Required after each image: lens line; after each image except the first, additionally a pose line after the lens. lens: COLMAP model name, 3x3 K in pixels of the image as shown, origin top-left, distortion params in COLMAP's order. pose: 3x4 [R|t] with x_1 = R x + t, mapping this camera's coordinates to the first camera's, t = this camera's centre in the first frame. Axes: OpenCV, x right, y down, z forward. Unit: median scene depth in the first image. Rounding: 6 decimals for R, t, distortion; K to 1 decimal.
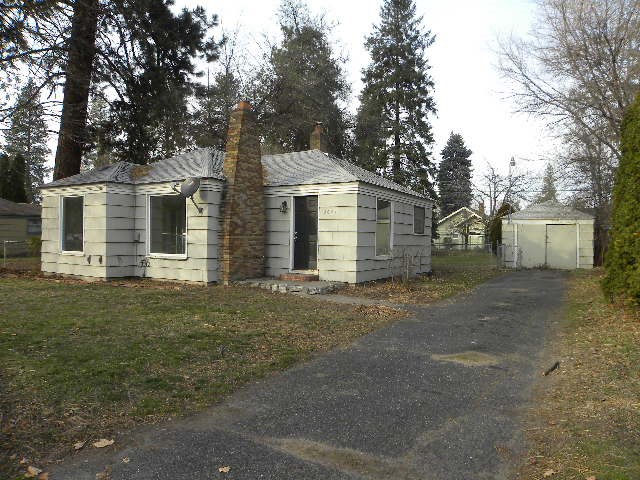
lens RADIAL K [[486.7, 0, 320.0], [0, 486.7, 240.0], [0, 0, 1]] dist [-0.145304, 0.095518]
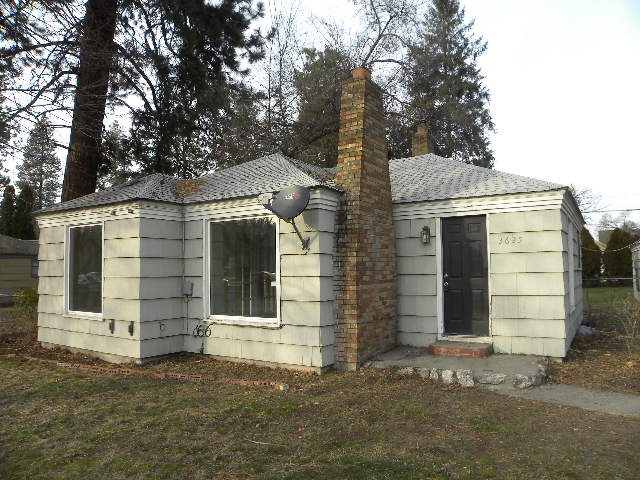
lens RADIAL K [[486.7, 0, 320.0], [0, 486.7, 240.0], [0, 0, 1]] dist [-0.145304, 0.095518]
pose [[0.999371, -0.026831, -0.023195, -0.194488], [0.025301, 0.997636, -0.063896, -0.024802], [0.024855, 0.063269, 0.997687, 0.372655]]
